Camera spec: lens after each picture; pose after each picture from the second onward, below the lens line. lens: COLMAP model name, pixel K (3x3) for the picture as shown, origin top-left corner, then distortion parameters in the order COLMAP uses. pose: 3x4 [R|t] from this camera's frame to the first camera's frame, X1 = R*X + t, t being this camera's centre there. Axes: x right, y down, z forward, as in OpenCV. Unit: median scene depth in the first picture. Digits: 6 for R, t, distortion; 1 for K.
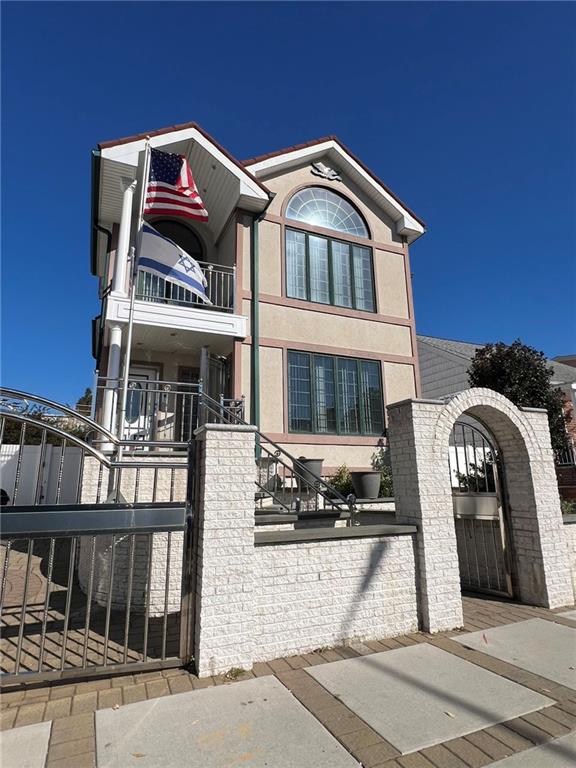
lens RADIAL K [[431.2, 0, 291.0], [0, 431.2, 382.5], [0, 0, 1]] dist [-0.005942, -0.001387]
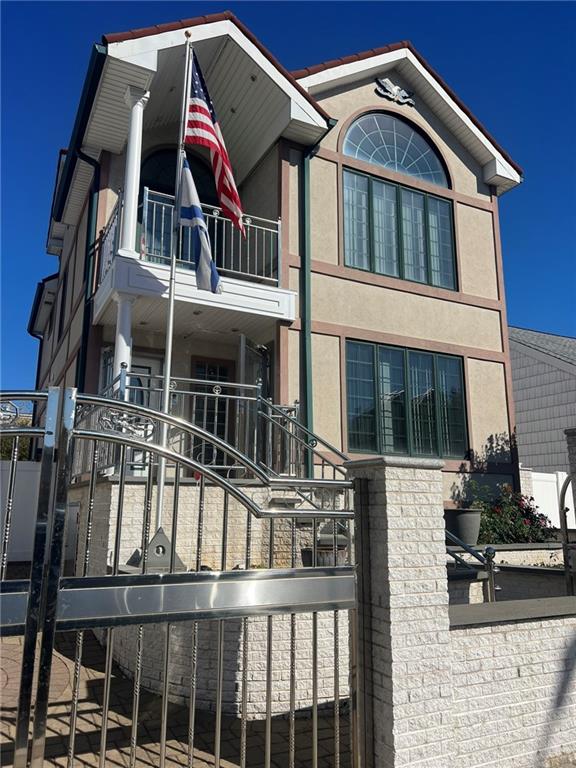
lens RADIAL K [[577.1, 0, 284.2], [0, 577.1, 384.7], [0, 0, 1]] dist [0.061679, -0.071137]
pose [[0.998628, 0.030583, 0.042498, -0.156929], [-0.031443, 0.999311, 0.019713, -0.014248], [-0.041866, -0.021023, 0.998902, 0.022161]]
